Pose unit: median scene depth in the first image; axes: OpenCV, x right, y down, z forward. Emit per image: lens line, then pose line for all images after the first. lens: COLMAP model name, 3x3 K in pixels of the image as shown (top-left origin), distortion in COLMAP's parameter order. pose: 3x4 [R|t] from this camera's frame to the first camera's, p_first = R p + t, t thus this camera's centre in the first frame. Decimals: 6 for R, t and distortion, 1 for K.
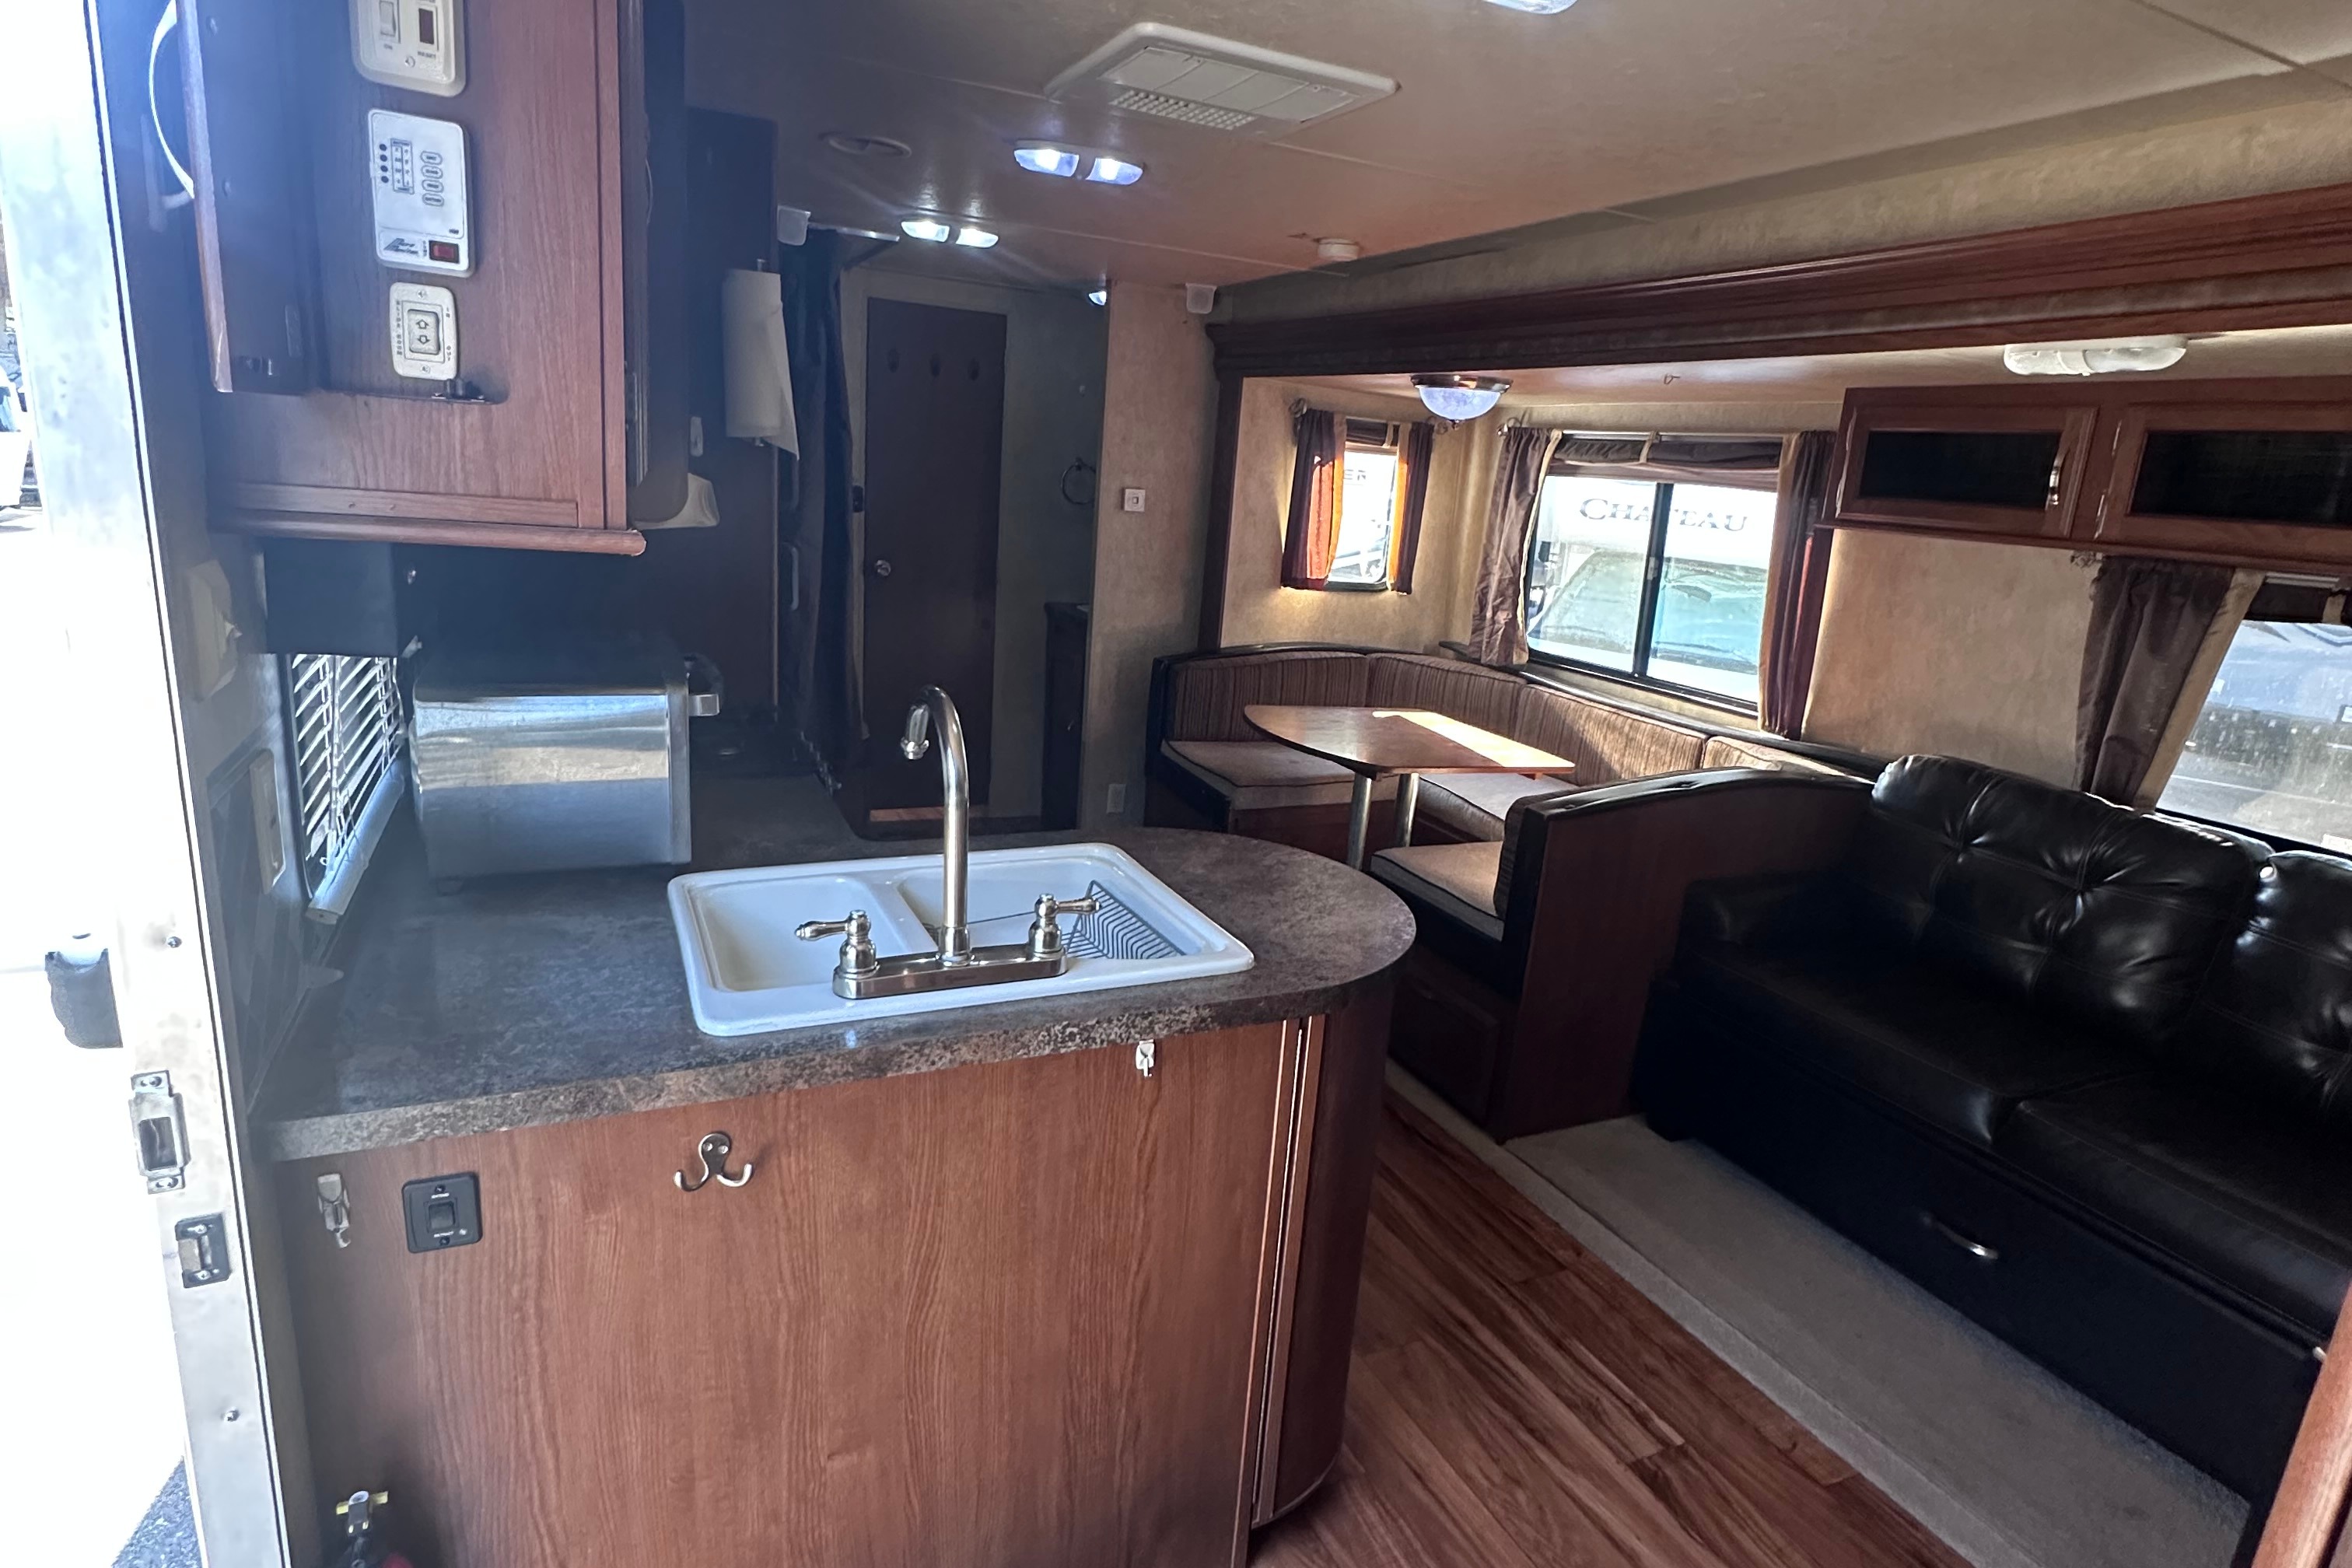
lens RADIAL K [[1254.4, 0, 1176.0], [0, 1254.4, 784.0], [0, 0, 1]] dist [-0.005055, -0.000207]
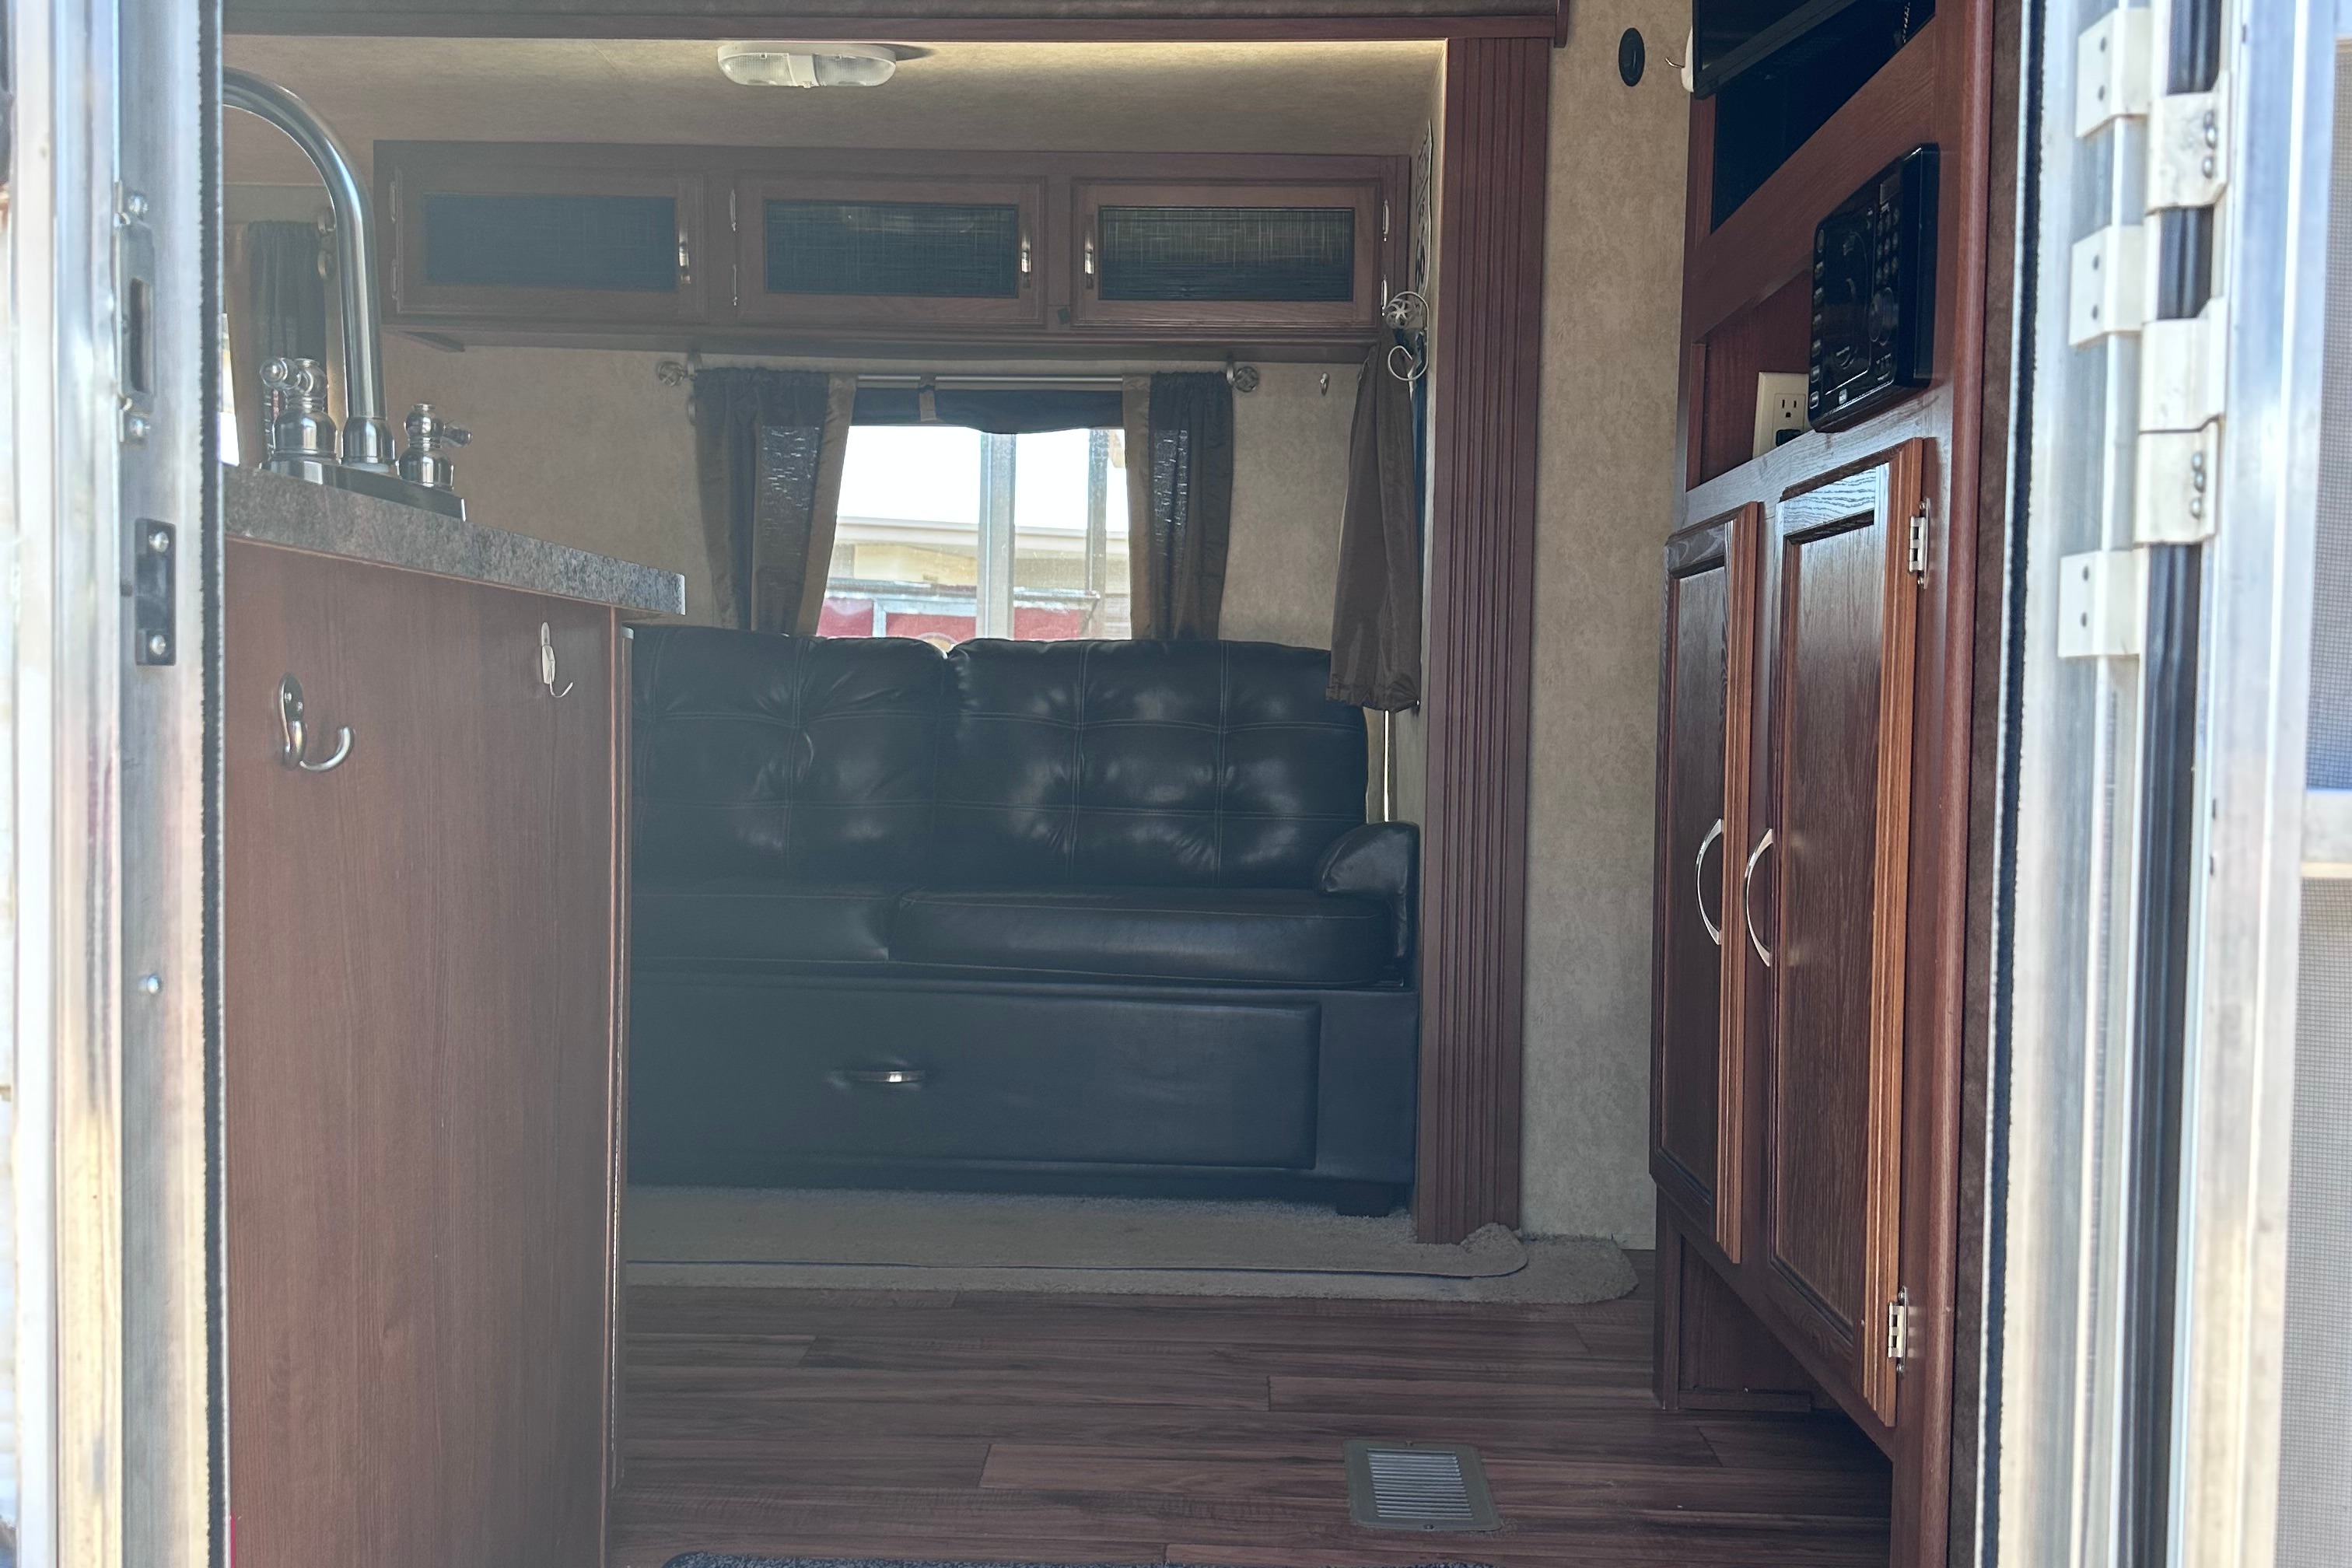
lens RADIAL K [[2152.7, 0, 1176.0], [0, 2152.7, 784.0], [0, 0, 1]] dist [0.181507, 0.001300]
pose [[0.443944, -0.096616, 0.890831, -0.502022], [0.235121, 0.971895, -0.011765, 0.199645], [-0.864657, 0.214676, 0.454183, 0.093383]]
